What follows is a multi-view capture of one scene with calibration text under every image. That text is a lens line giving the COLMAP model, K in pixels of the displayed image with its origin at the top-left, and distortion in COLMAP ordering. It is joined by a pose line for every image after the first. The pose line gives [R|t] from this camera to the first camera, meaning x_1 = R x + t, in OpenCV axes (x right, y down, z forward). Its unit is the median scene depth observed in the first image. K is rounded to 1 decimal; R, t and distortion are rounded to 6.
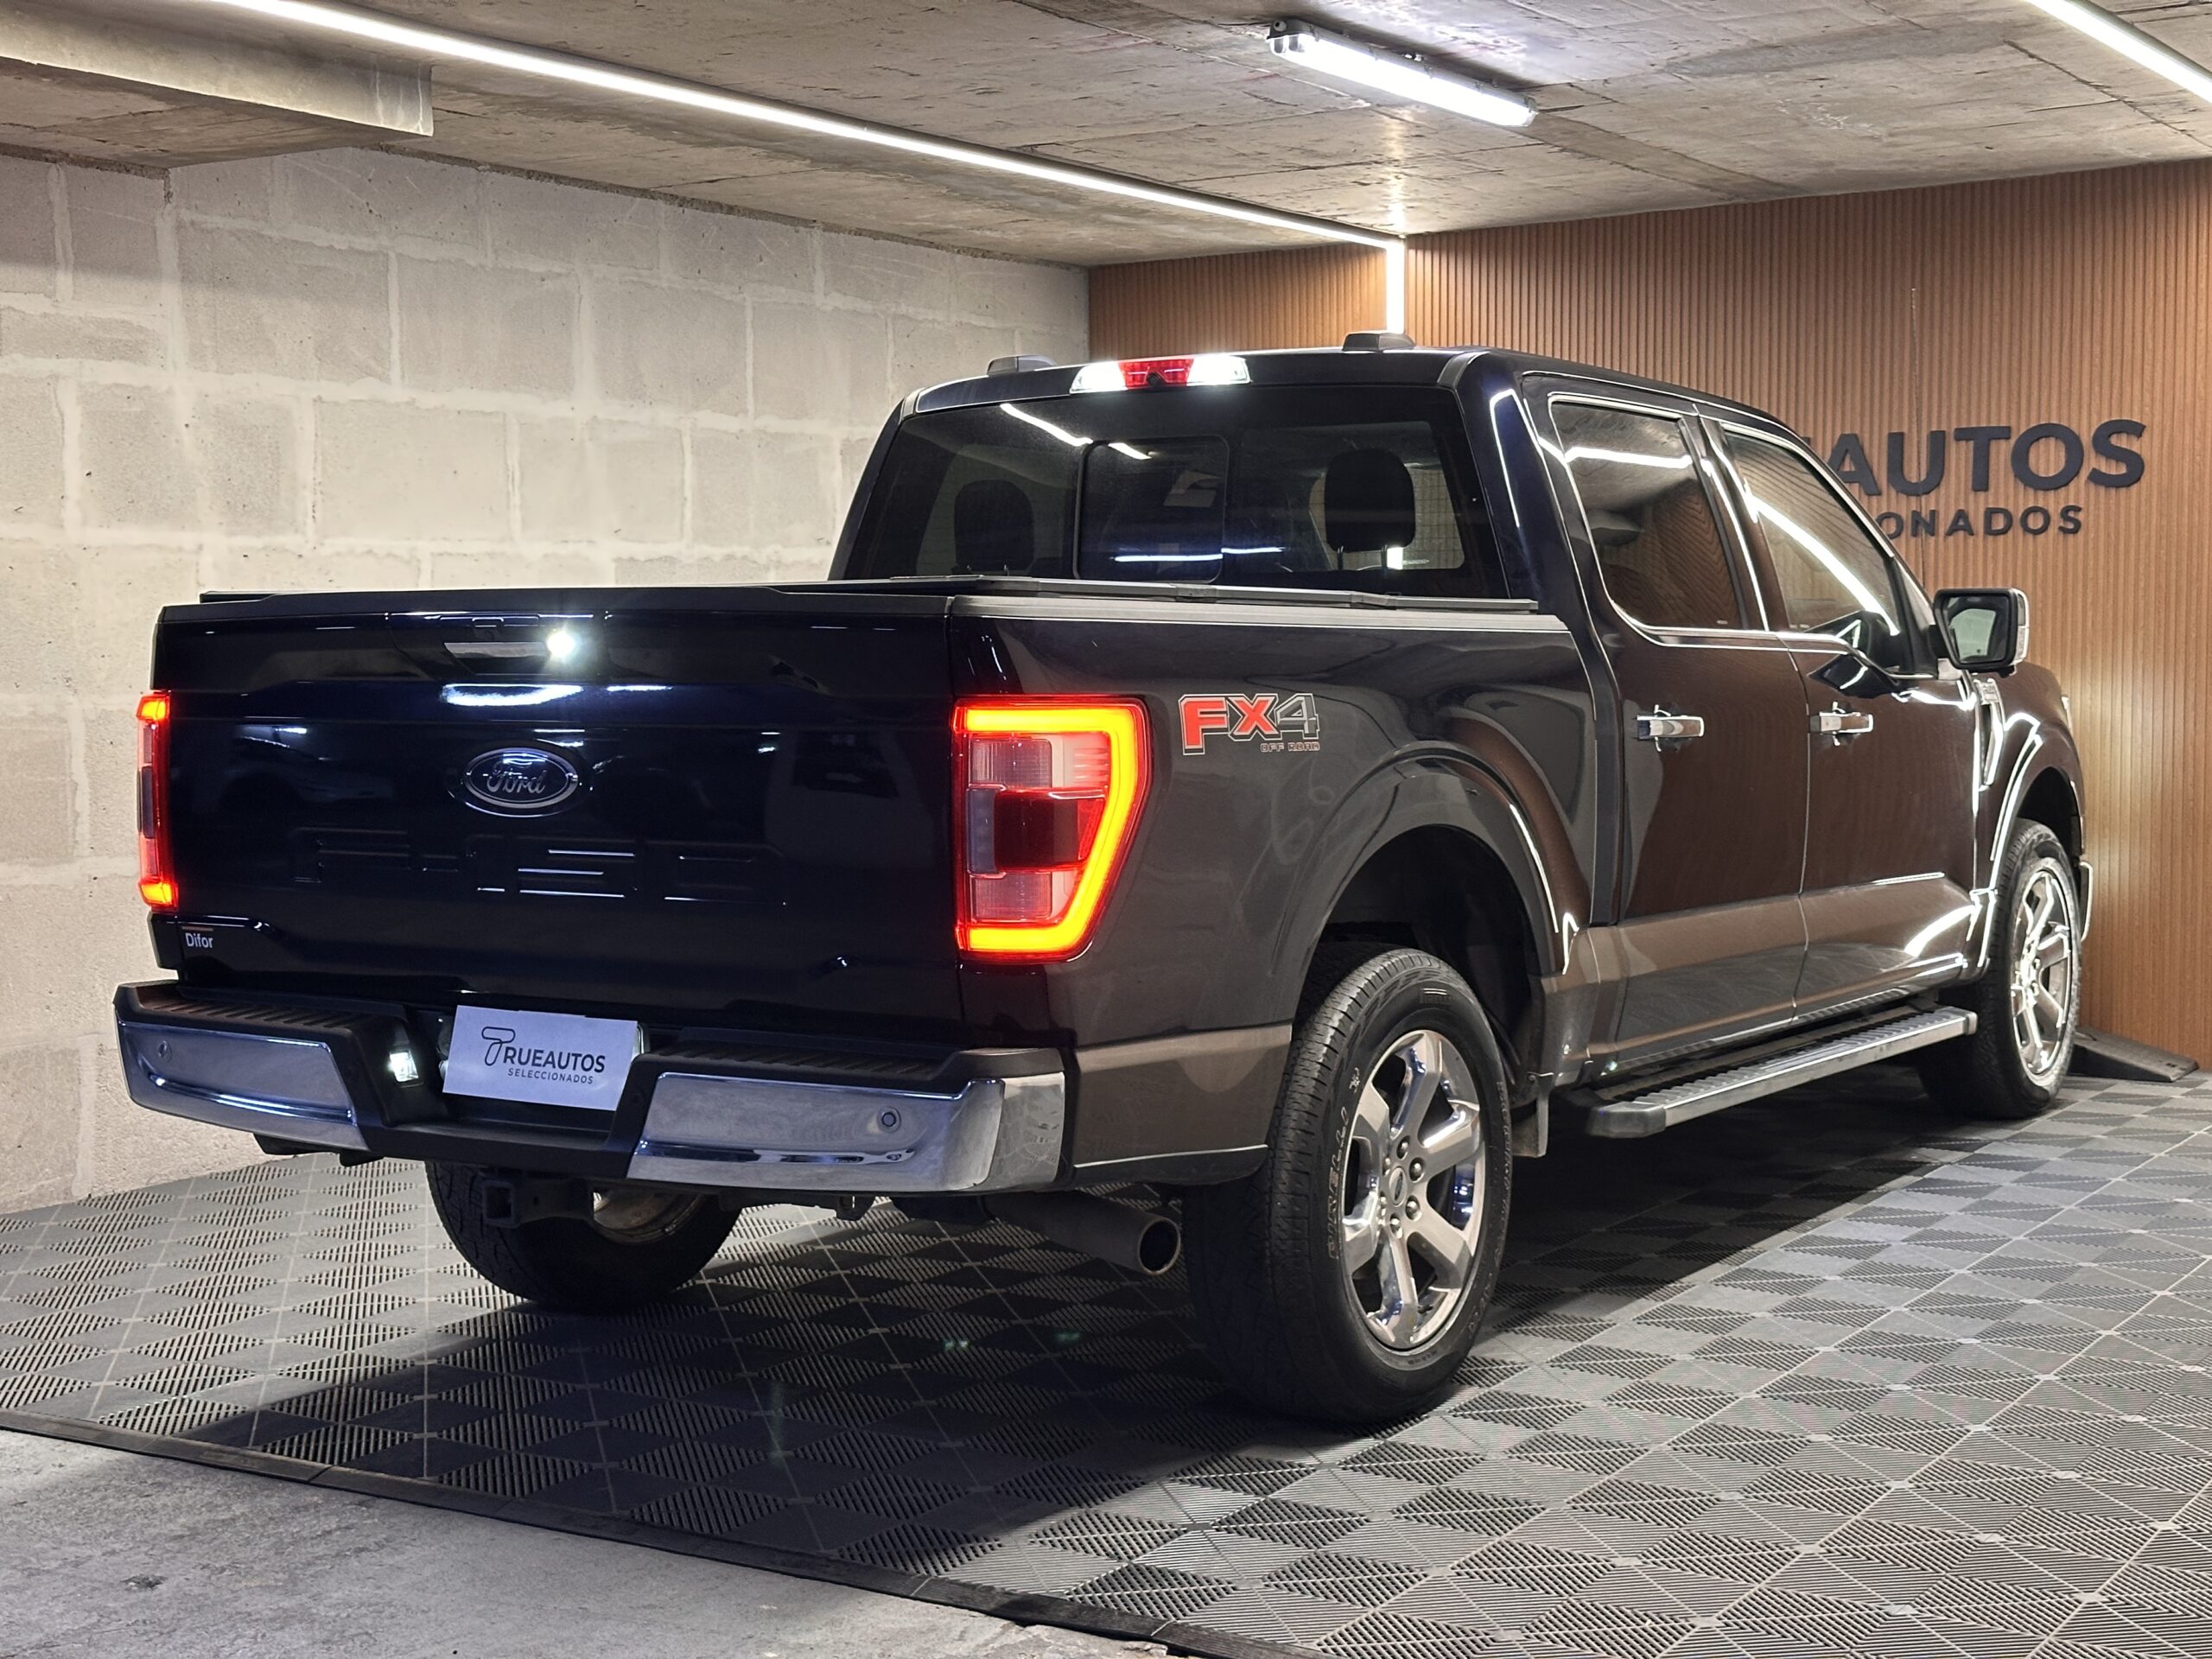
lens RADIAL K [[3072.8, 0, 1083.7], [0, 3072.8, 835.0], [0, 0, 1]] dist [0.113613, 0.000000]
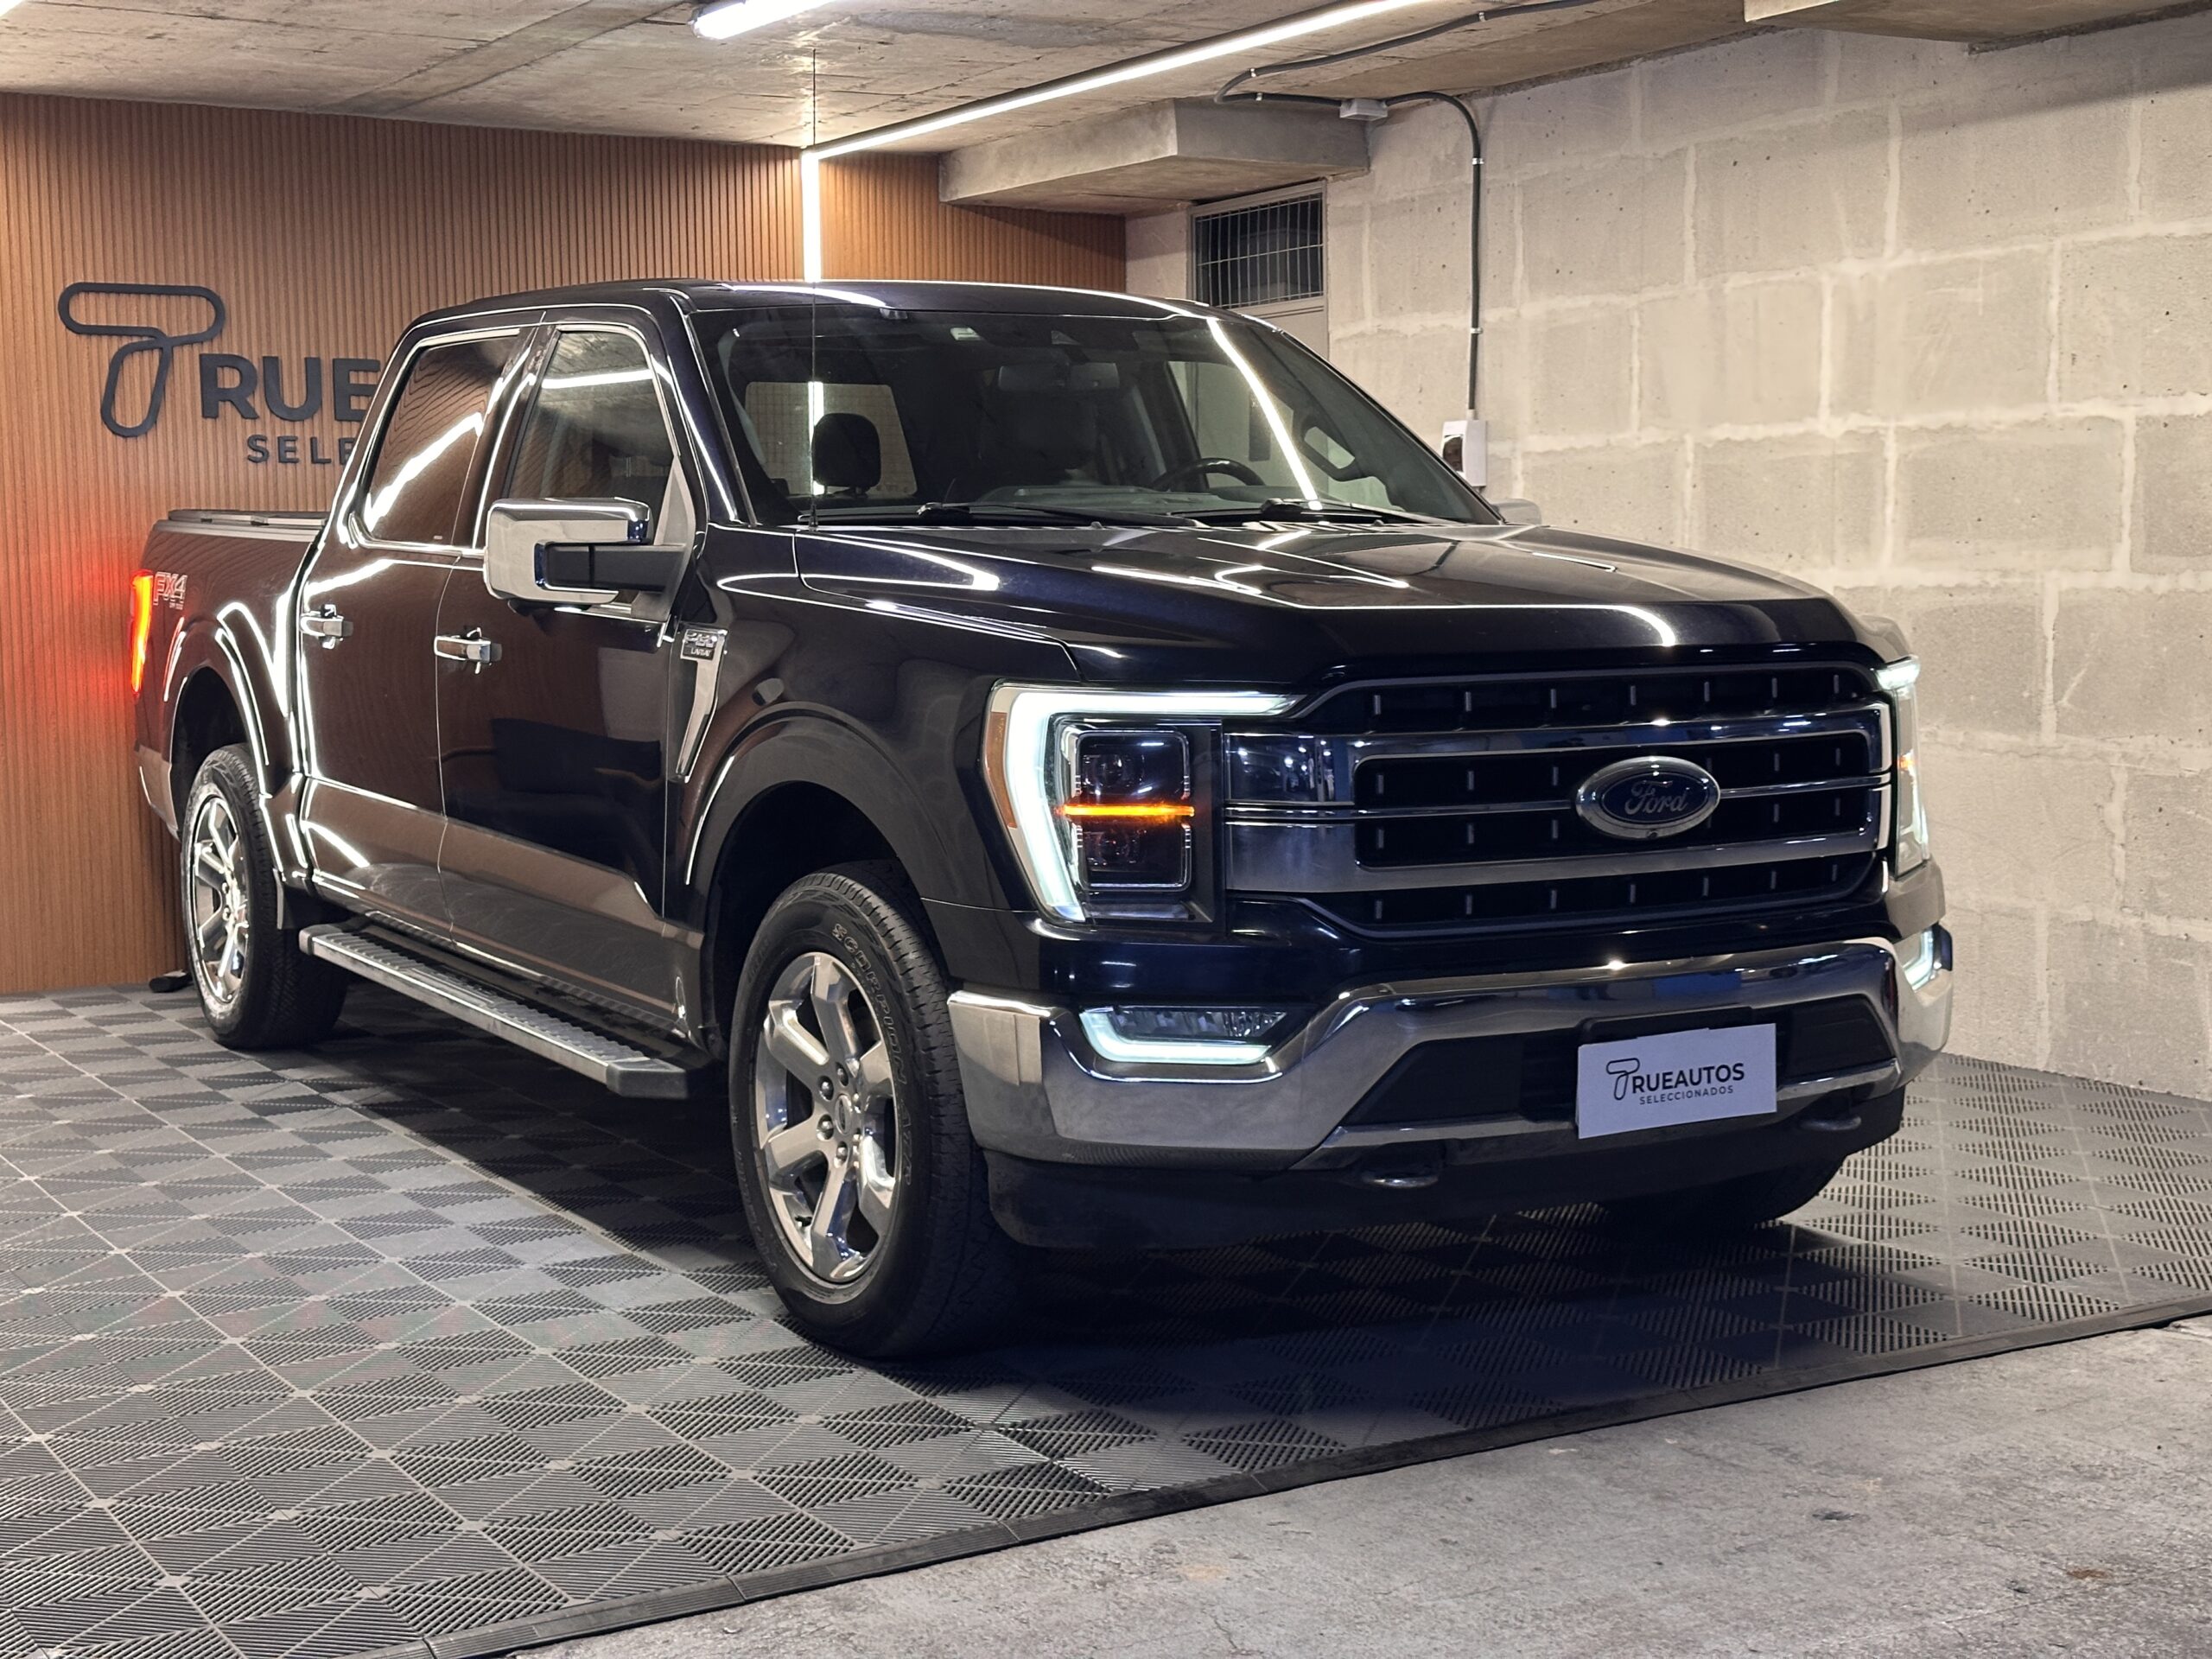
lens RADIAL K [[3072.8, 0, 1060.4], [0, 3072.8, 810.8], [0, 0, 1]] dist [0.113613, 0.000000]
pose [[0.448738, -0.069403, 0.890964, -0.708254], [0.066294, 0.996818, 0.044259, -0.016712], [-0.891201, 0.039205, 0.451911, 0.448979]]
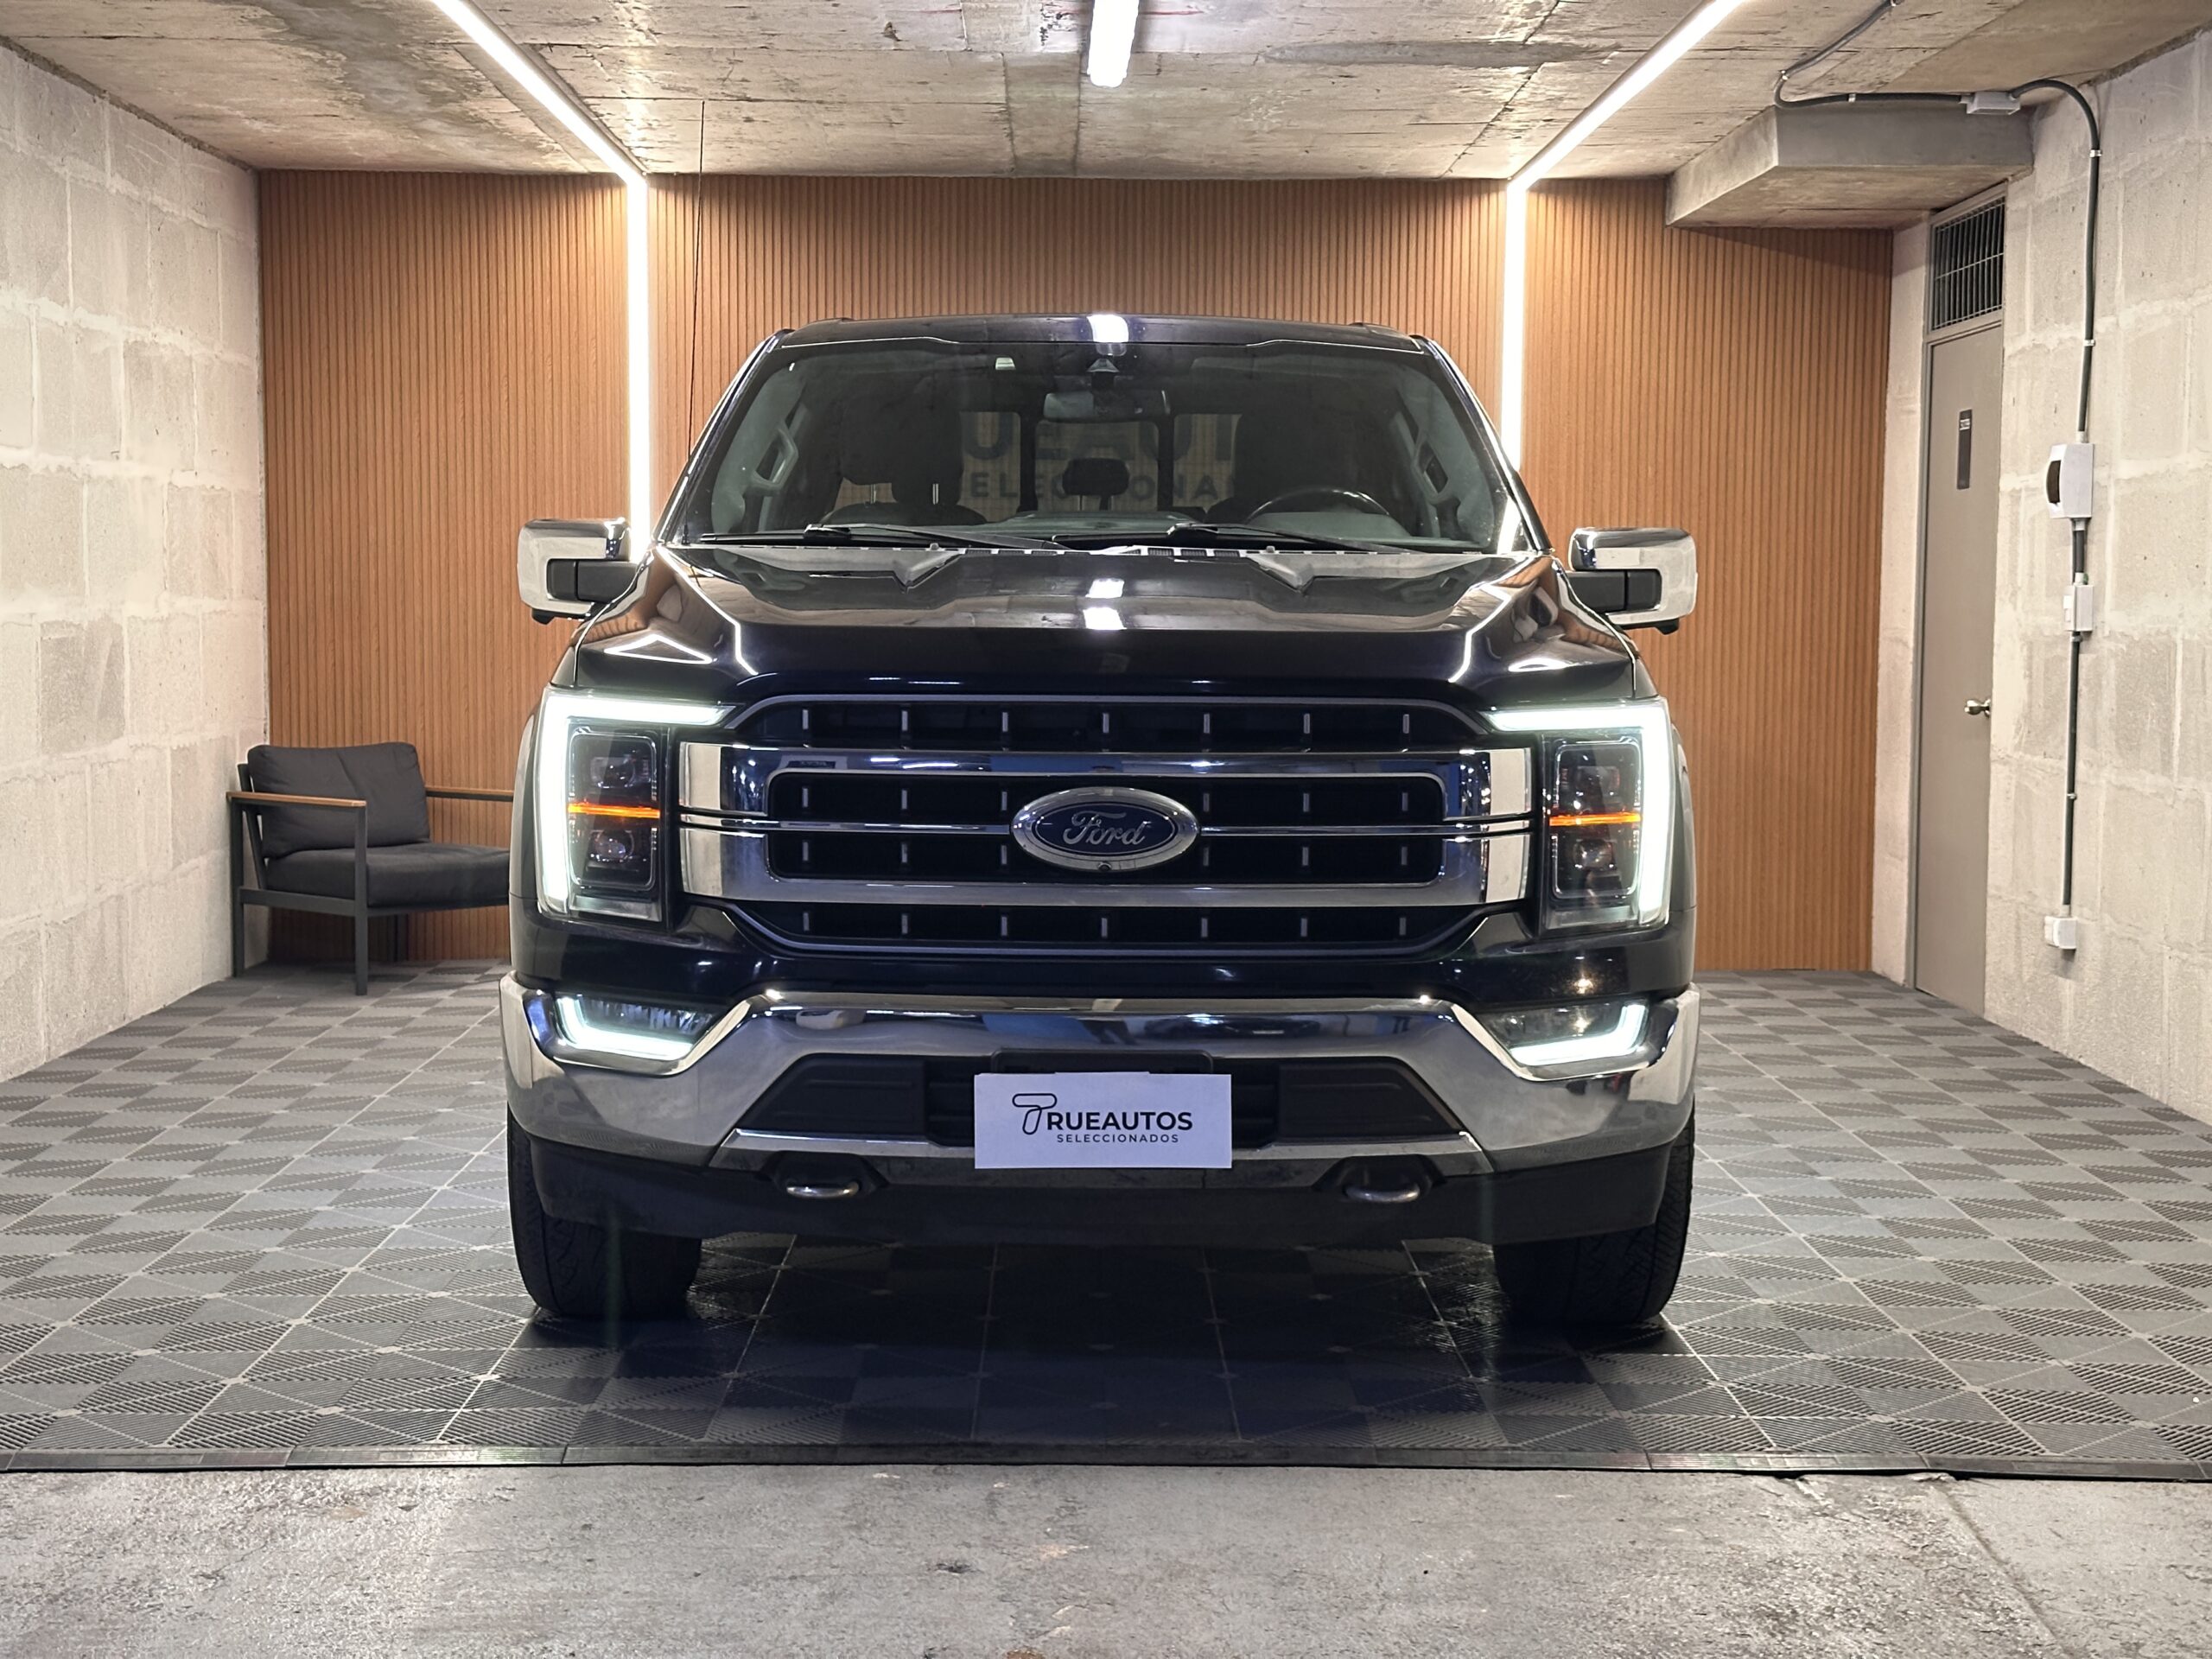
lens RADIAL K [[3072.8, 0, 1069.4], [0, 3072.8, 804.1], [0, 0, 1]] dist [0.113613, 0.000000]
pose [[0.838425, -0.019722, 0.544660, -0.438608], [0.020326, 0.999781, 0.004912, 0.007767], [-0.544638, 0.006952, 0.838643, 0.130054]]
